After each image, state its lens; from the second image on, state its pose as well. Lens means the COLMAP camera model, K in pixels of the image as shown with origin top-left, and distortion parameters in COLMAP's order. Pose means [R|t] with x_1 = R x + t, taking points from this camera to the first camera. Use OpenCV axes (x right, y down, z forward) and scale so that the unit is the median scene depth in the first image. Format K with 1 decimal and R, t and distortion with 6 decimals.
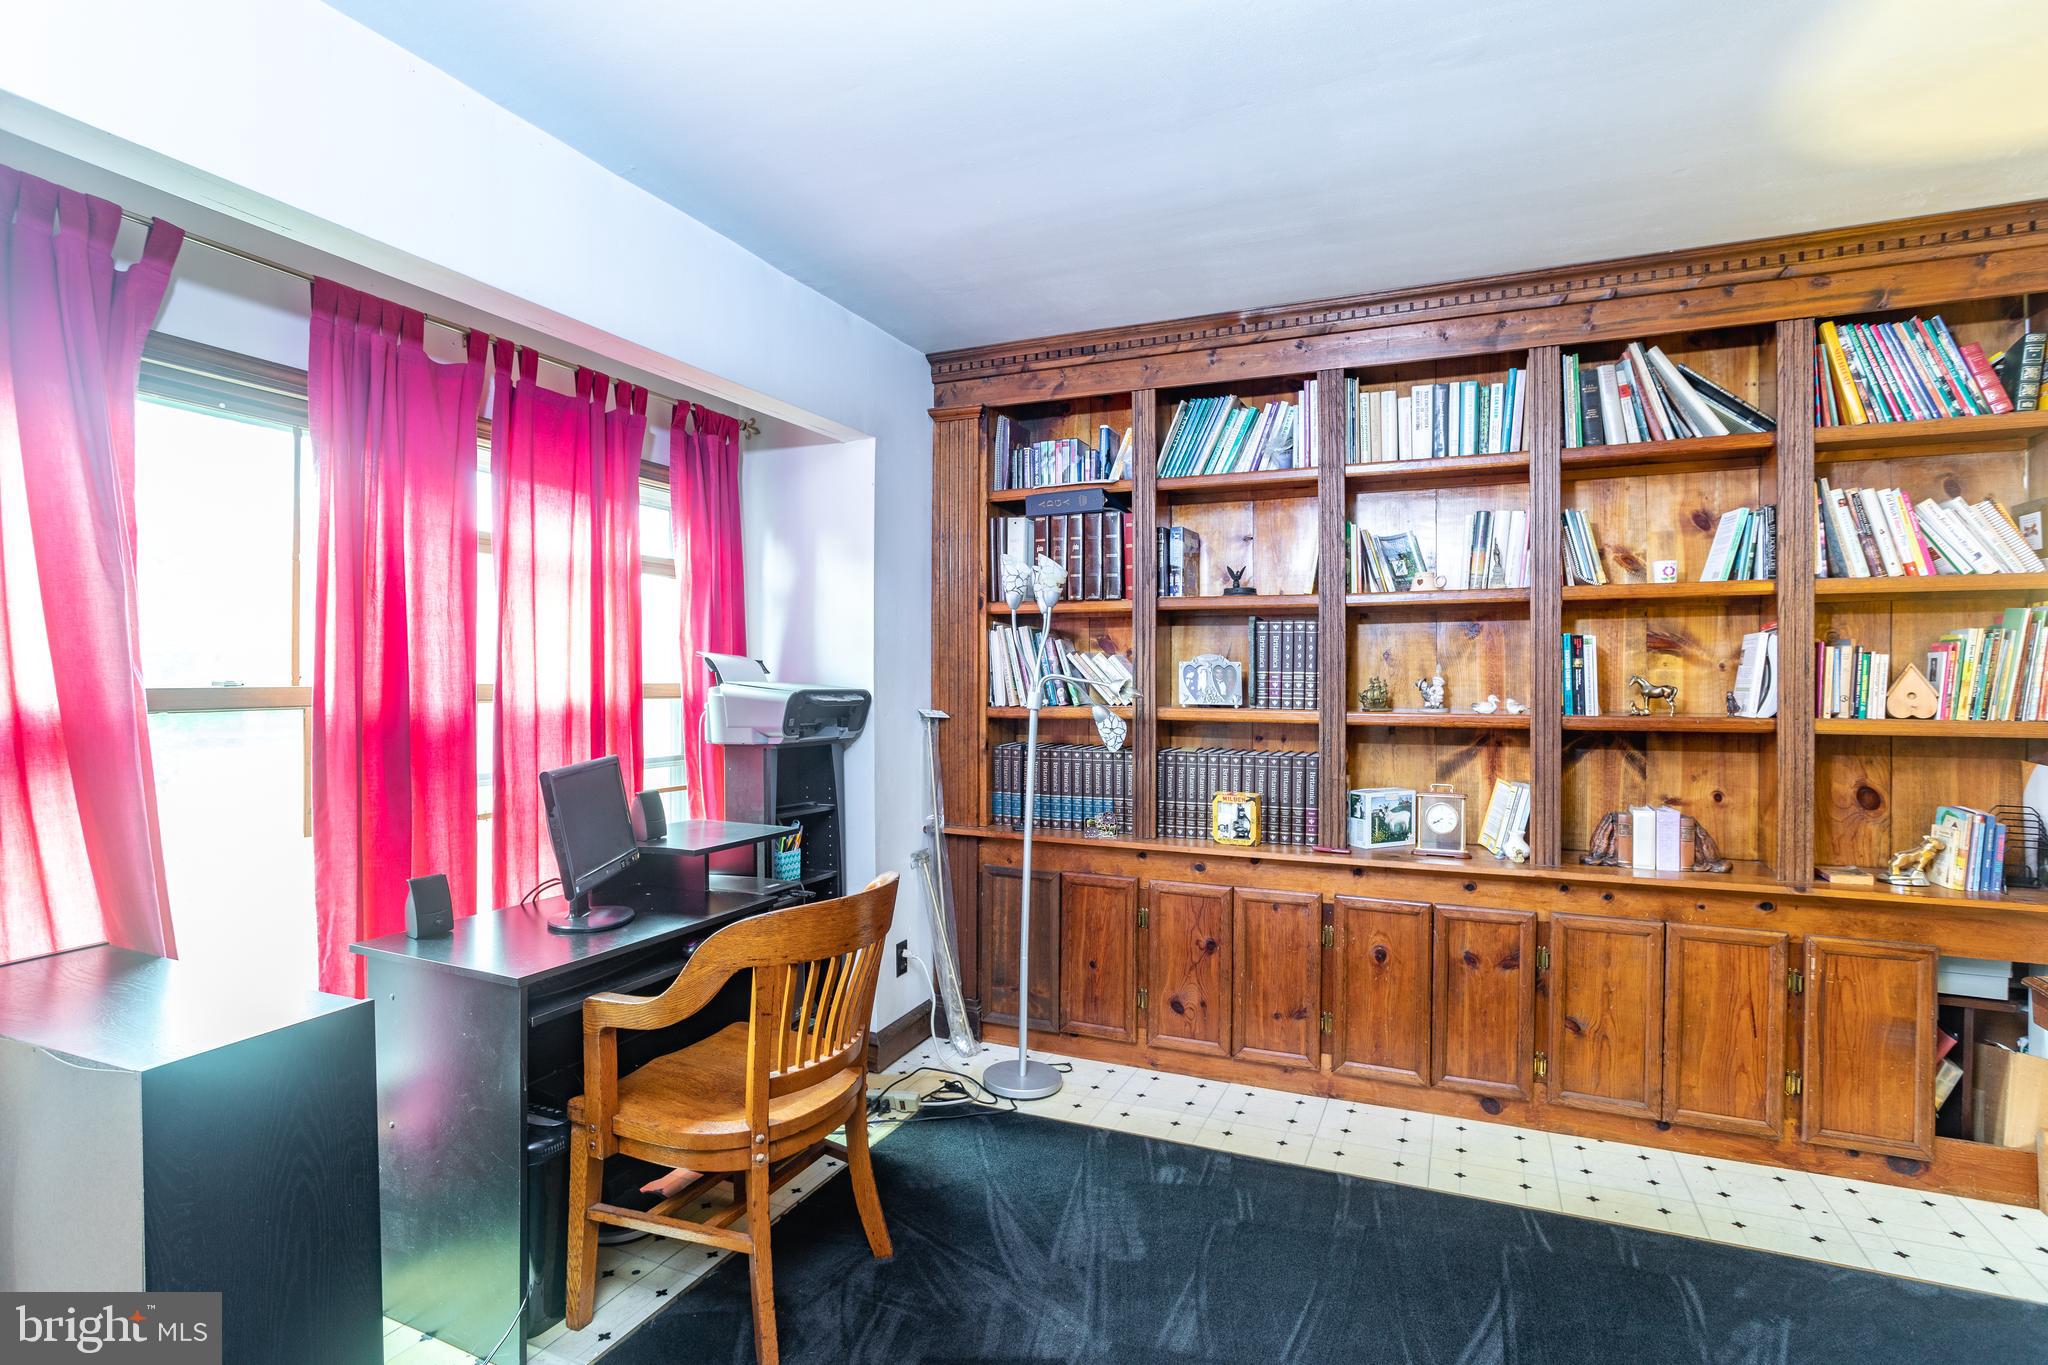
lens RADIAL K [[1024.6, 0, 1008.4], [0, 1024.6, 669.1], [0, 0, 1]] dist [-0.040092, 0.014671]
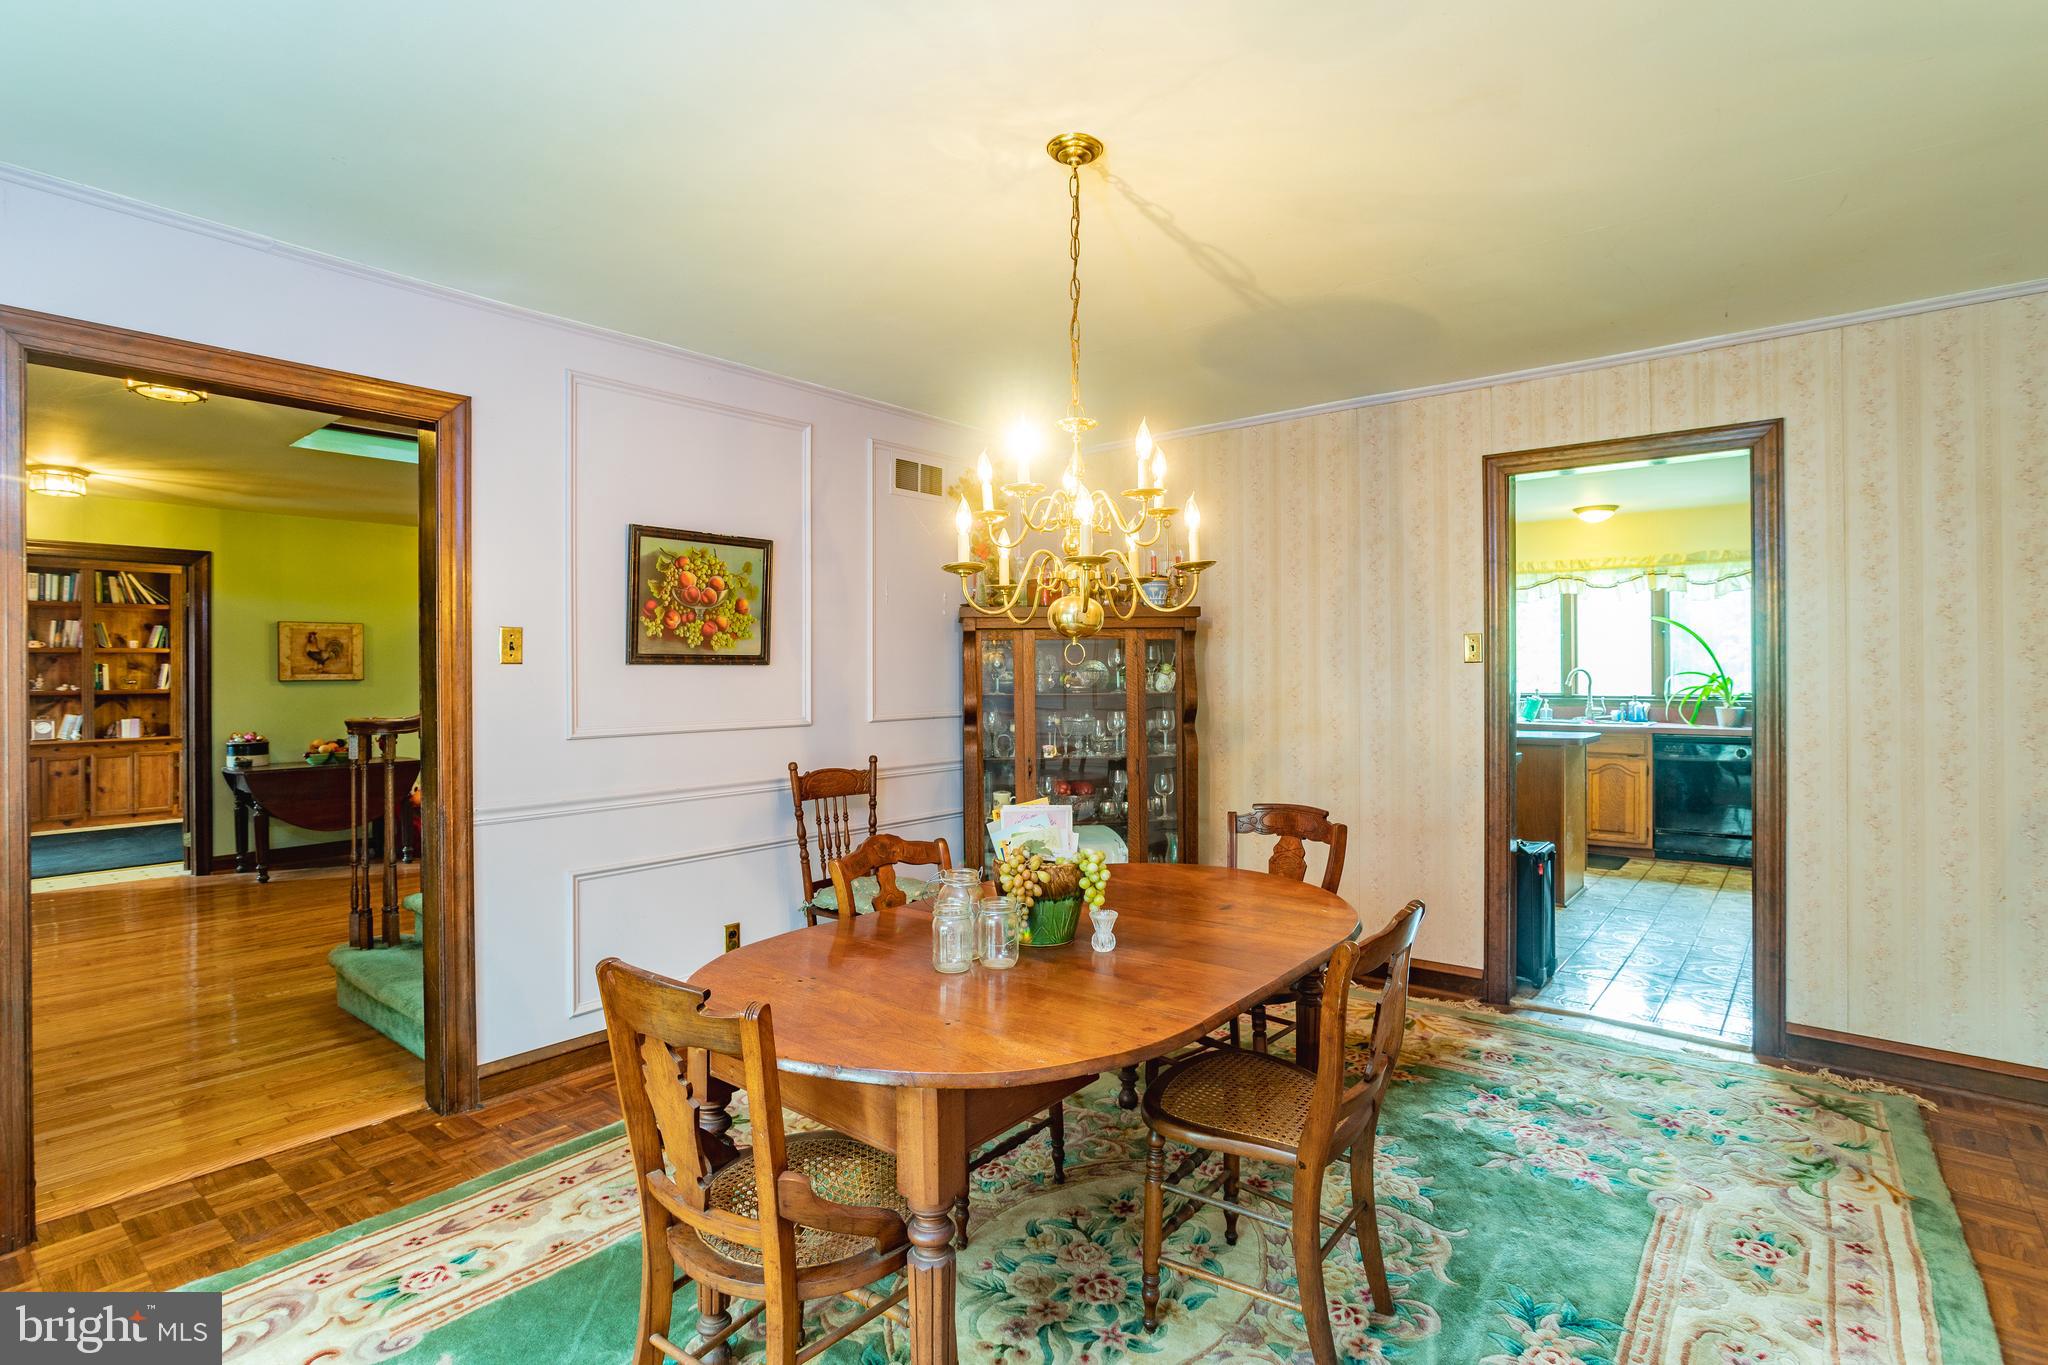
lens RADIAL K [[1024.6, 0, 1061.7], [0, 1024.6, 665.9], [0, 0, 1]] dist [-0.040092, 0.014671]
pose [[0.270812, -0.004472, 0.962622, -1.544532], [-0.000531, 0.999988, 0.004795, -0.043251], [-0.962632, -0.001809, 0.270806, -2.589313]]
